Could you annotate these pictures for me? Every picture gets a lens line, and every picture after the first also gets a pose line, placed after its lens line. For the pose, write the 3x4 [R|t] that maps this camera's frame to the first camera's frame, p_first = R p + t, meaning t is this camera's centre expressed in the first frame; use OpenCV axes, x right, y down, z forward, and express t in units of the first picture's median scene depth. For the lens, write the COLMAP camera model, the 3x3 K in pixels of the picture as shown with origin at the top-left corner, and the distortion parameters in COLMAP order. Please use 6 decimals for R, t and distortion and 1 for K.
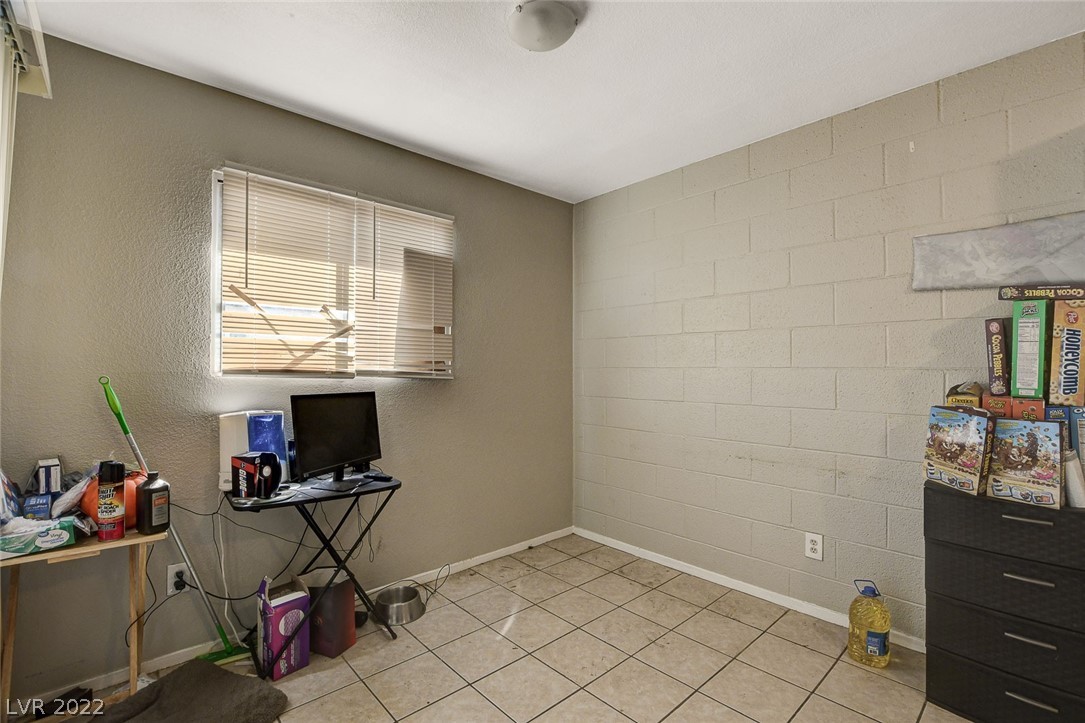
lens RADIAL K [[477.4, 0, 537.3], [0, 477.4, 364.4], [0, 0, 1]] dist [-0.018562, 0.000547]
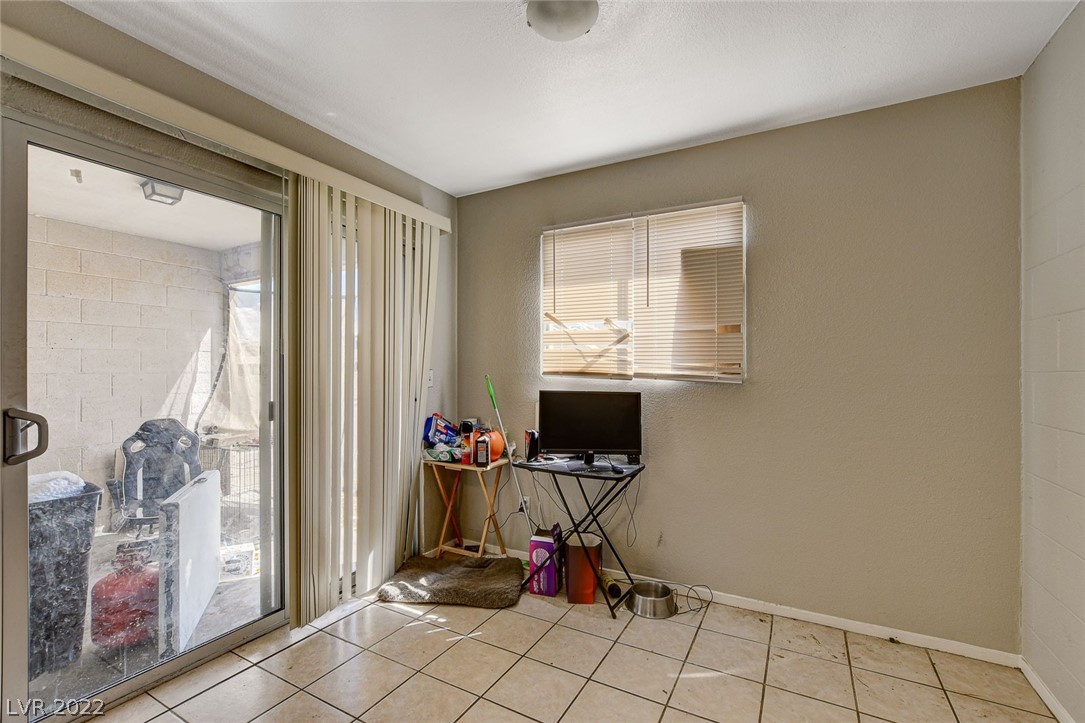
lens RADIAL K [[477.4, 0, 537.3], [0, 477.4, 364.4], [0, 0, 1]] dist [-0.018562, 0.000547]
pose [[0.324199, -0.004219, -0.945980, 0.620962], [0.007071, 0.999973, -0.002036, -0.006678], [0.945963, -0.006029, 0.324220, 0.436601]]
